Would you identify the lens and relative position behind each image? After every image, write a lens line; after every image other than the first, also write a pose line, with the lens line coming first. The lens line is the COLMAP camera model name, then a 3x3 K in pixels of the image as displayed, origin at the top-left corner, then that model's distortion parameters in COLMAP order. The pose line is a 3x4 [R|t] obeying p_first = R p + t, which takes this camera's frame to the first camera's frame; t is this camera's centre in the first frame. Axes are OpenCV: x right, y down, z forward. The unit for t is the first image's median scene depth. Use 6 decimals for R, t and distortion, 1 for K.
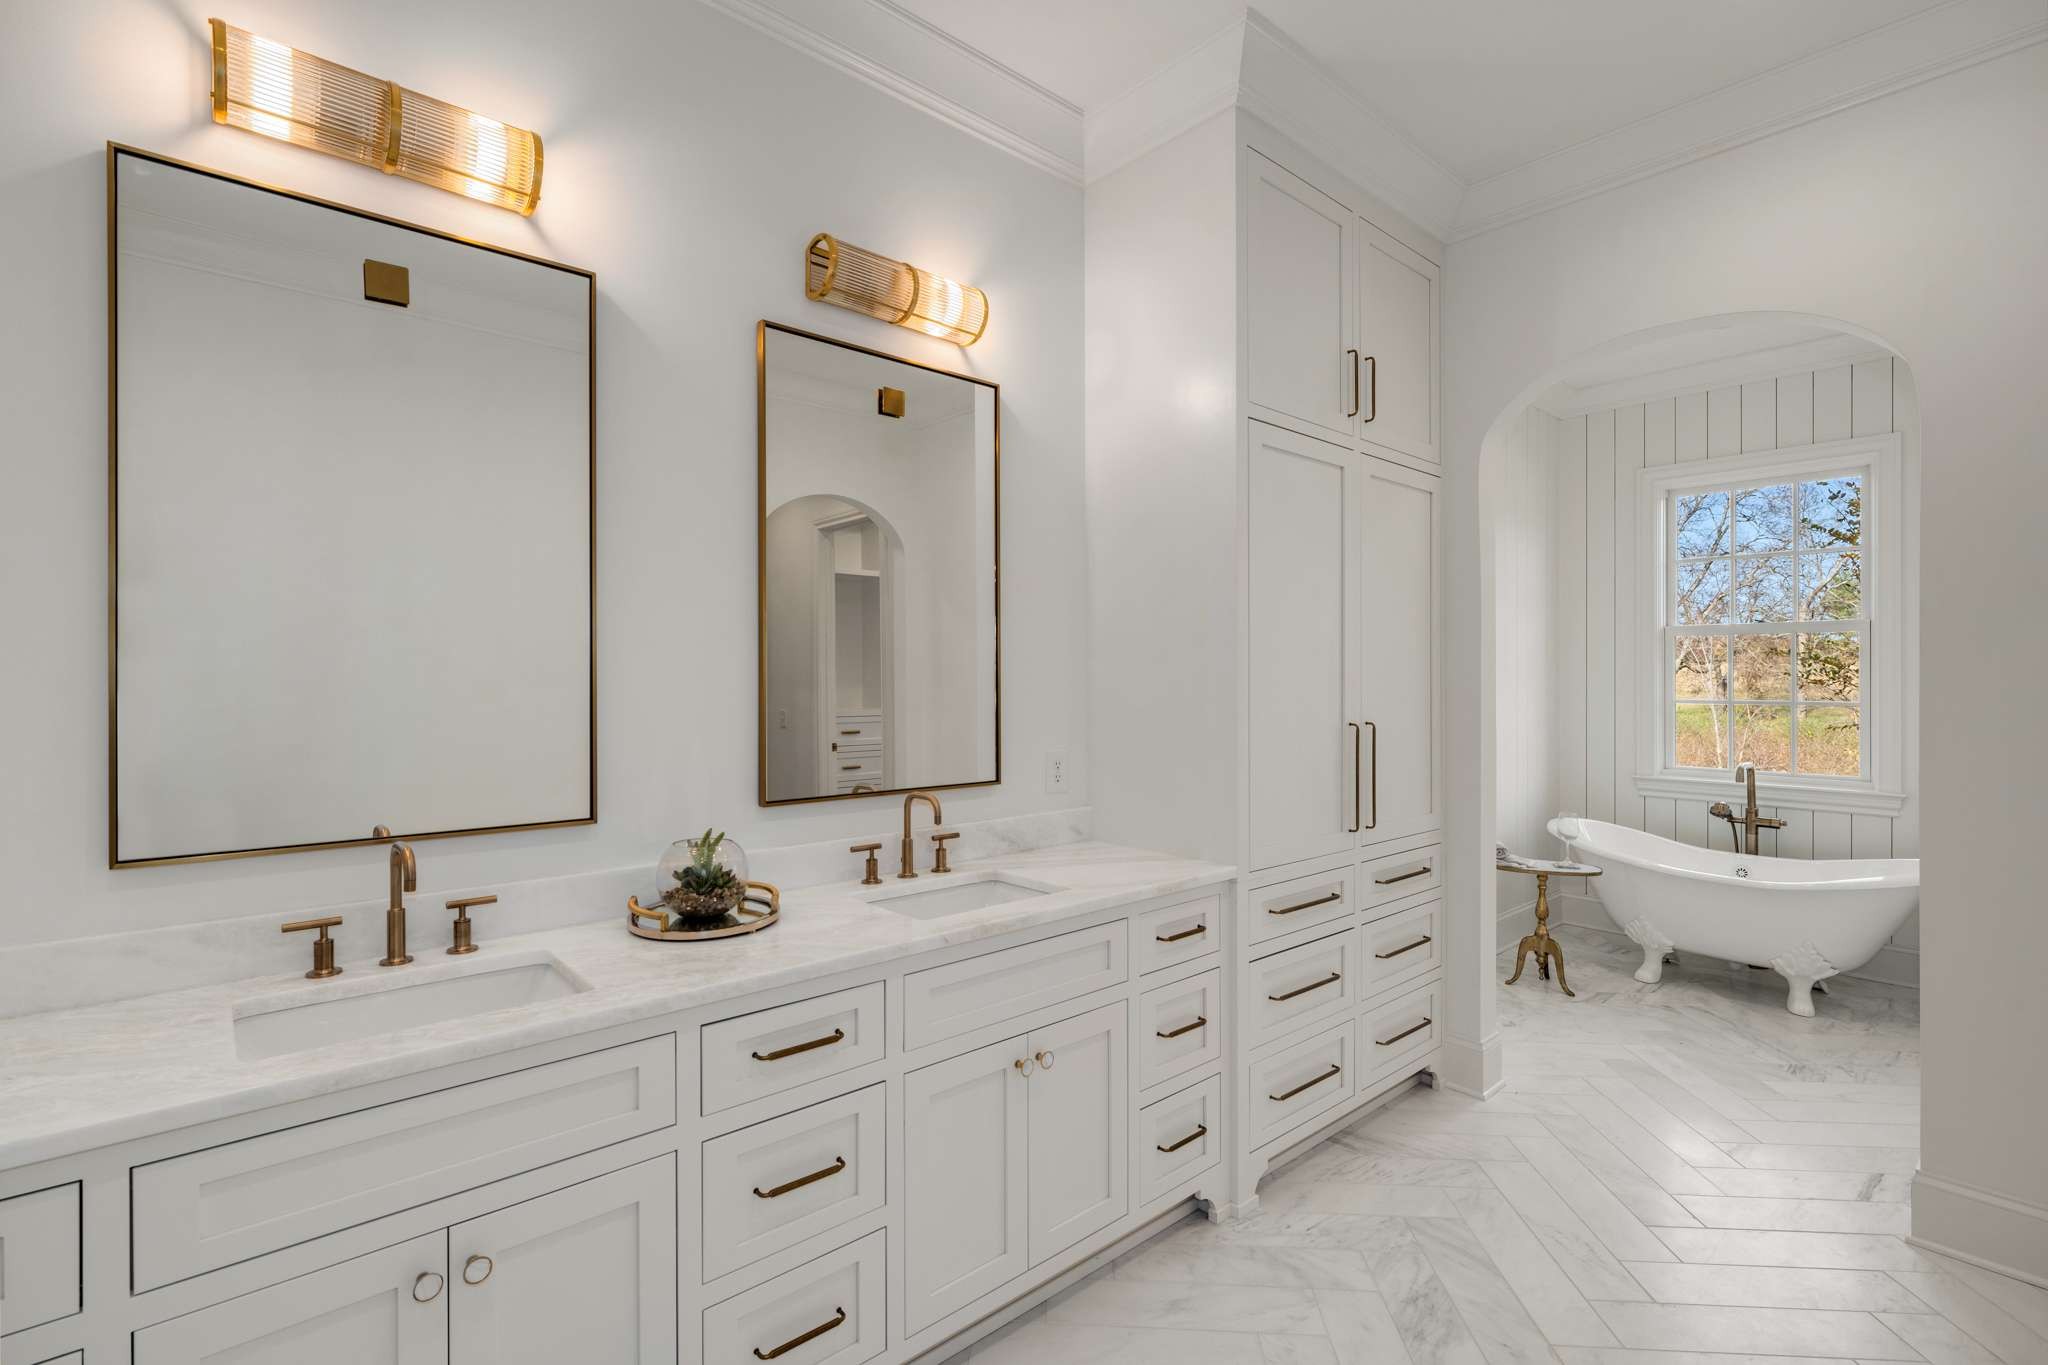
lens RADIAL K [[932.7, 0, 1024.1], [0, 932.7, 676.4], [0, 0, 1]] dist [-0.000100, 0.000010]
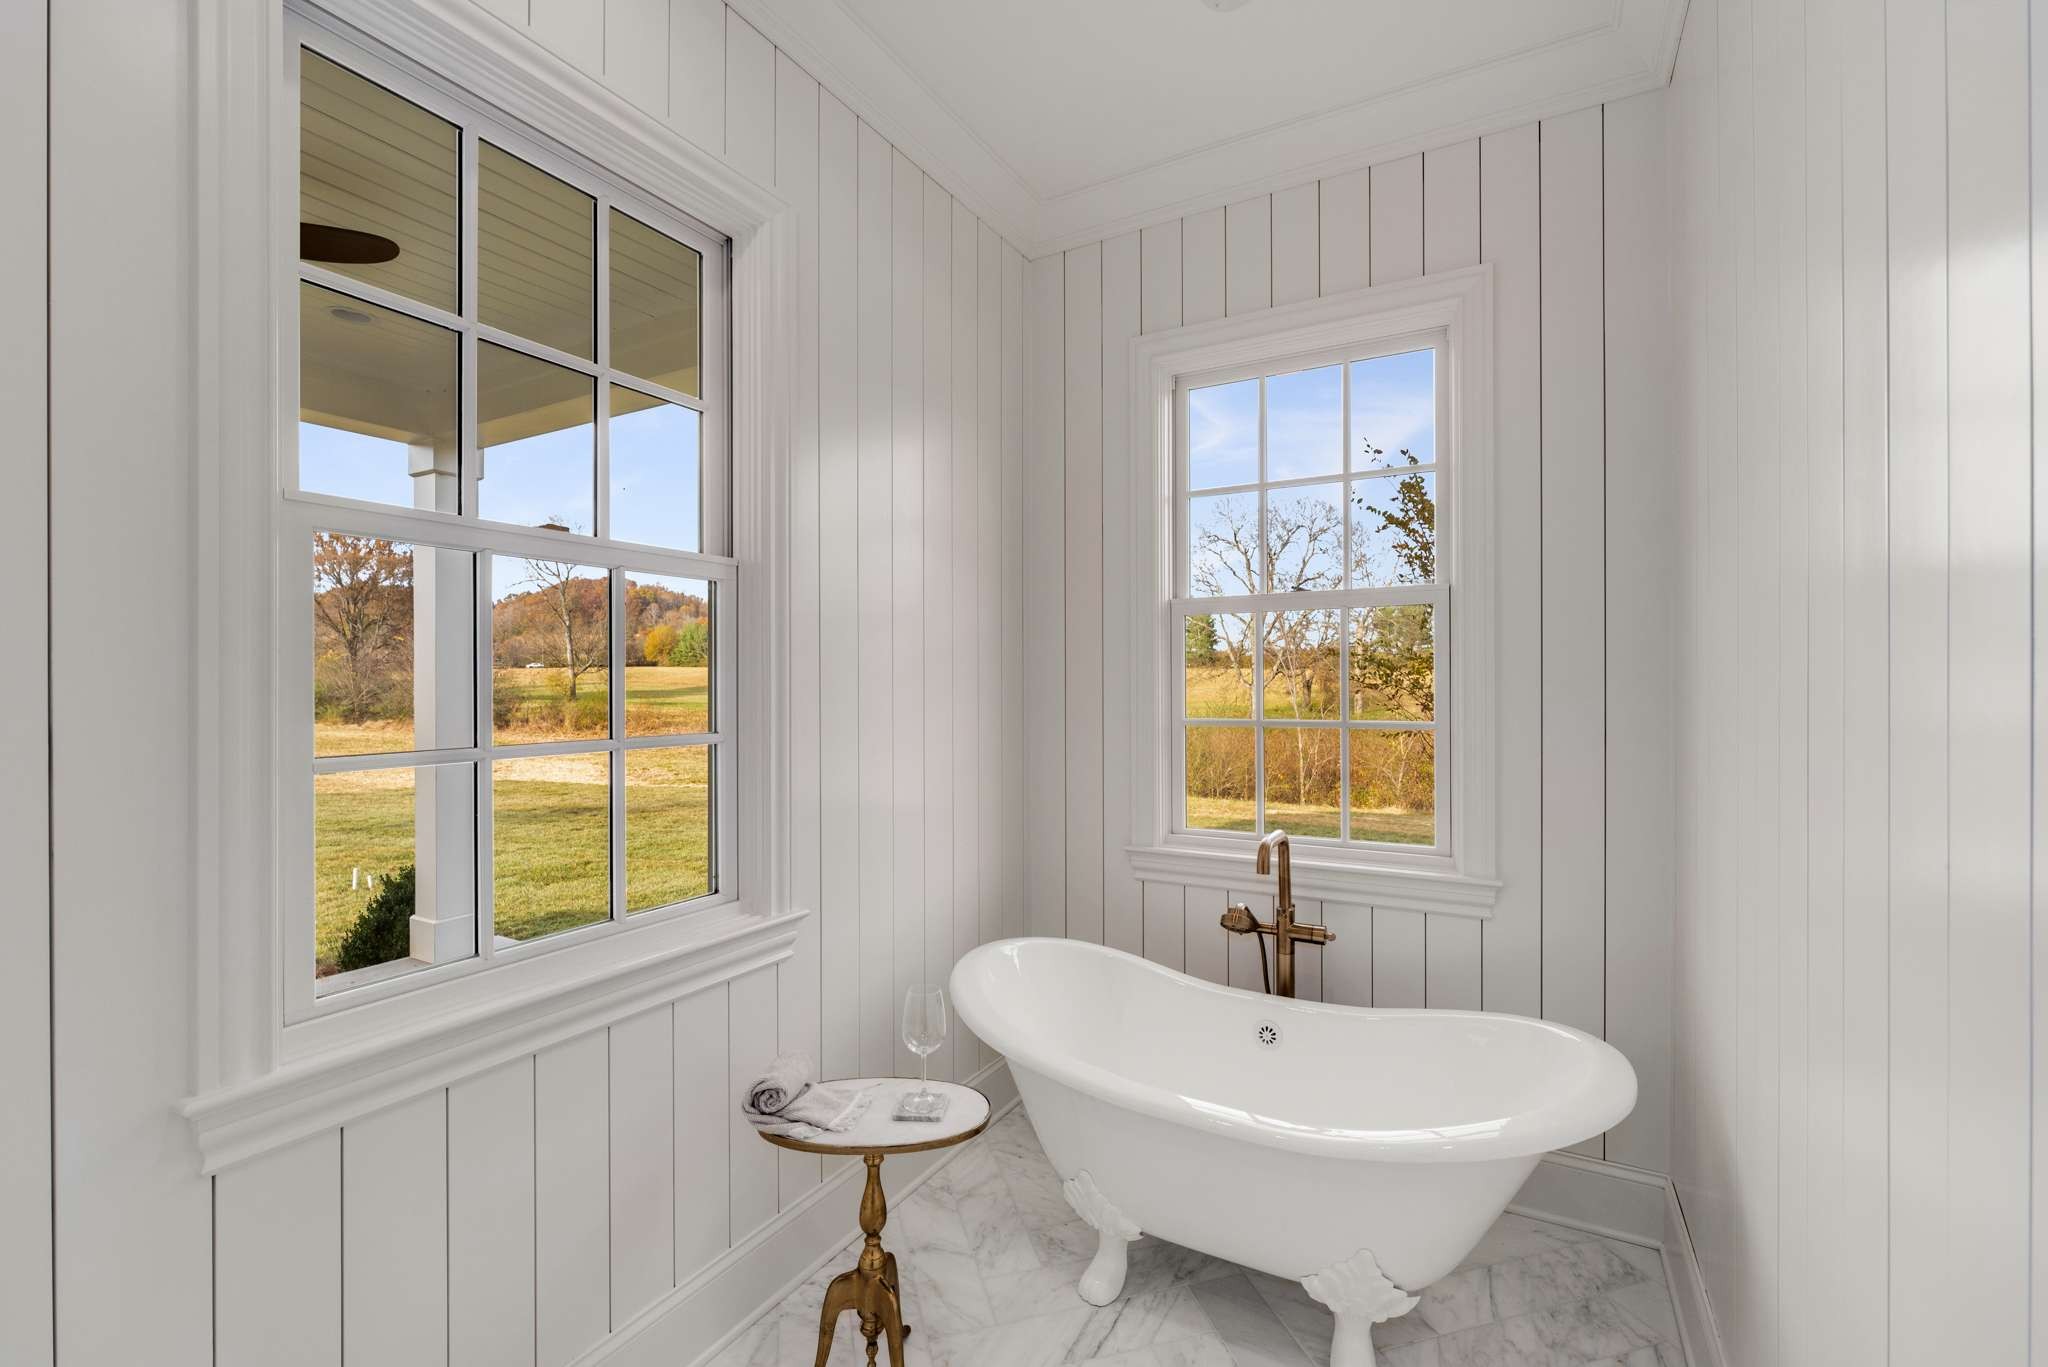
lens RADIAL K [[881.9, 0, 1024.0], [0, 881.9, 683.5], [0, 0, 1]] dist [-0.001290, -0.000074]
pose [[0.945658, -0.005187, 0.325122, 0.452186], [0.004600, 0.999986, 0.002575, -0.000504], [-0.325131, -0.000939, 0.945668, 0.538563]]
